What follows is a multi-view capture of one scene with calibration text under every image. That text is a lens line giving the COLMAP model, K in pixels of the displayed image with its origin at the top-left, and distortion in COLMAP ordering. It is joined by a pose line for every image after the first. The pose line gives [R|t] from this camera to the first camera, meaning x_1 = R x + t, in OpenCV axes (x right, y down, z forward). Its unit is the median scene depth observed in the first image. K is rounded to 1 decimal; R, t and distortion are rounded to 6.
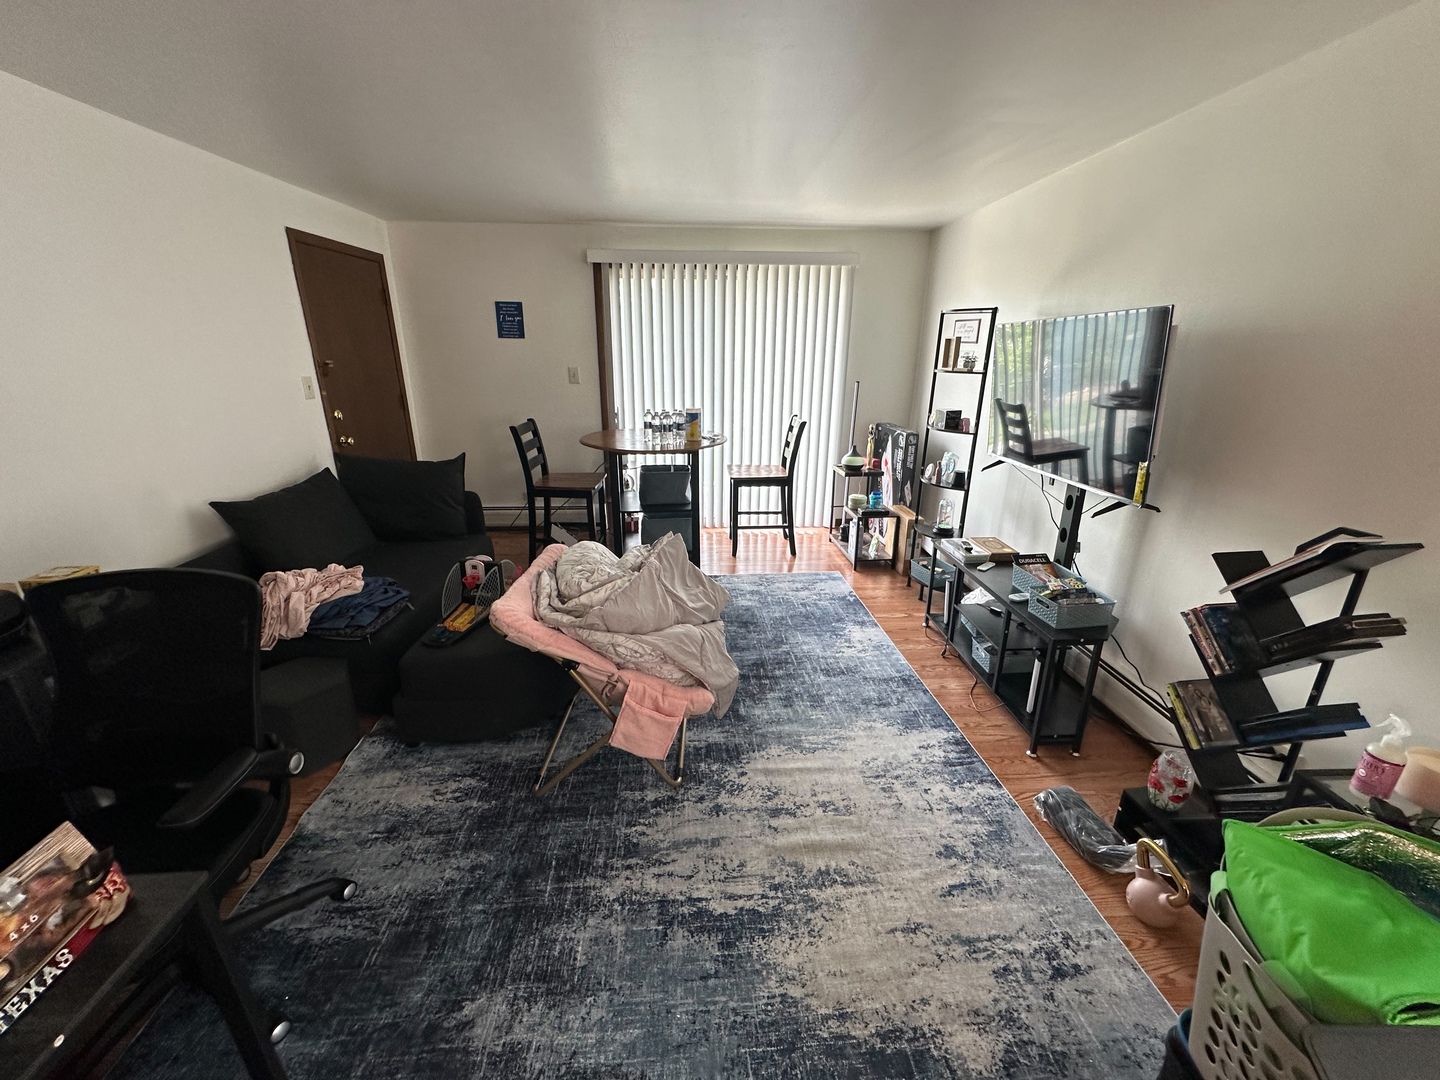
lens RADIAL K [[575.6, 0, 721.5], [0, 575.6, 539.9], [0, 0, 1]] dist [-0.003554, 0.000231]
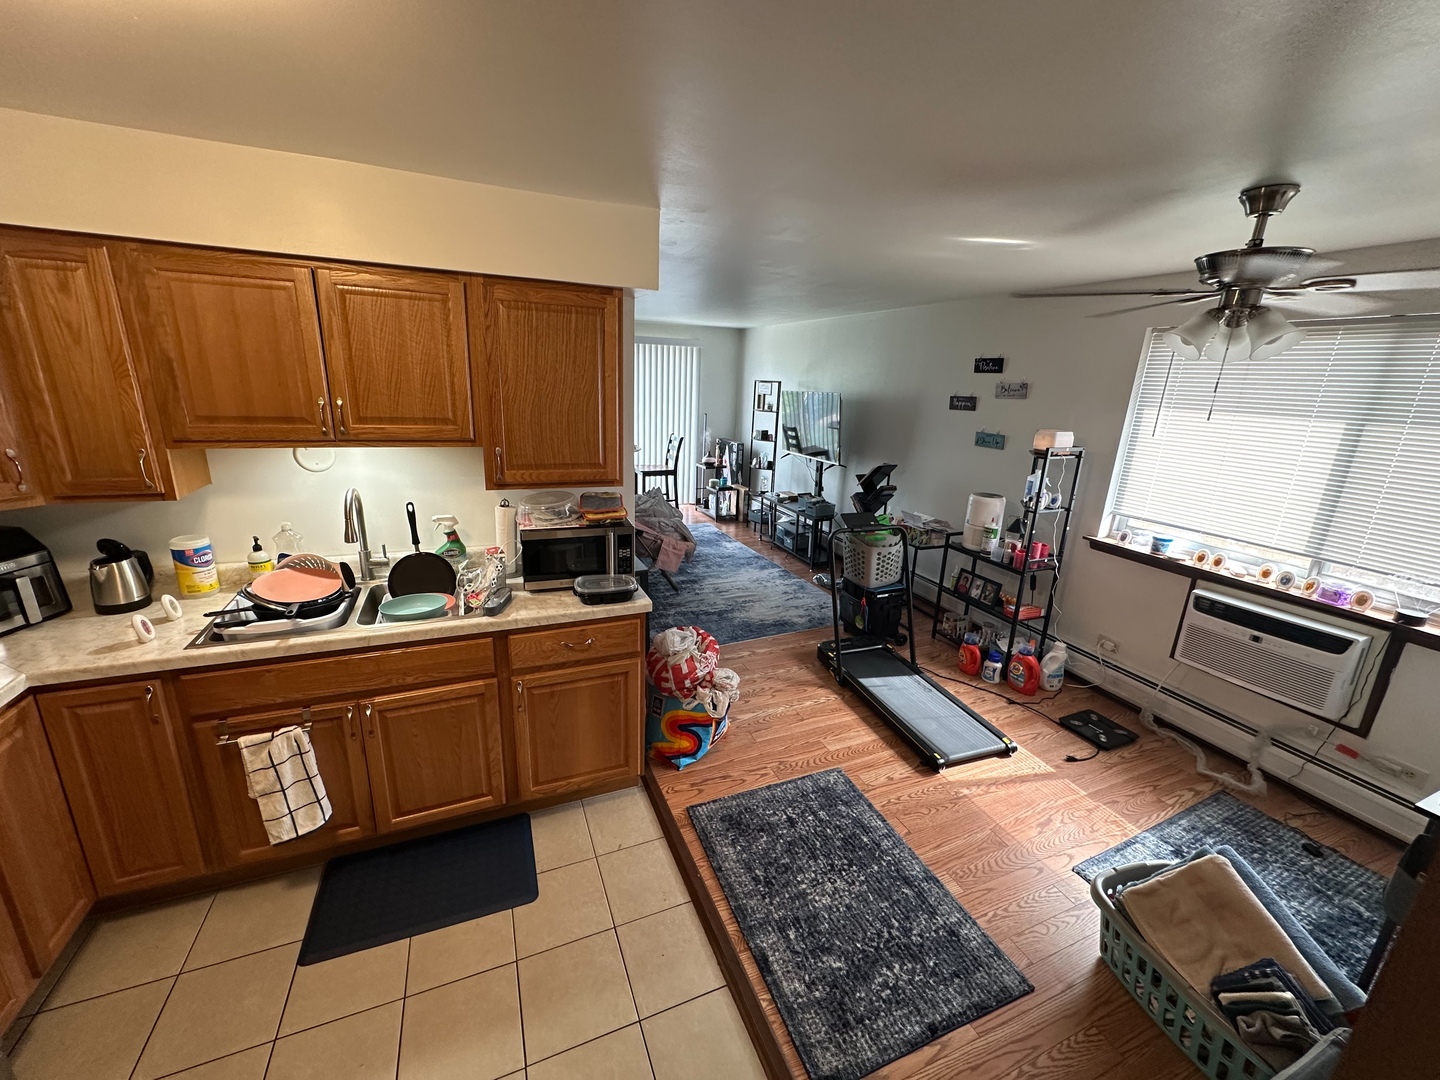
lens RADIAL K [[575.6, 0, 719.8], [0, 575.6, 540.5], [0, 0, 1]] dist [-0.003554, 0.000231]
pose [[0.939977, -0.068211, 0.334351, -0.421031], [0.081054, 0.996406, -0.024594, 0.186396], [-0.331472, 0.050218, 0.942128, -0.781613]]
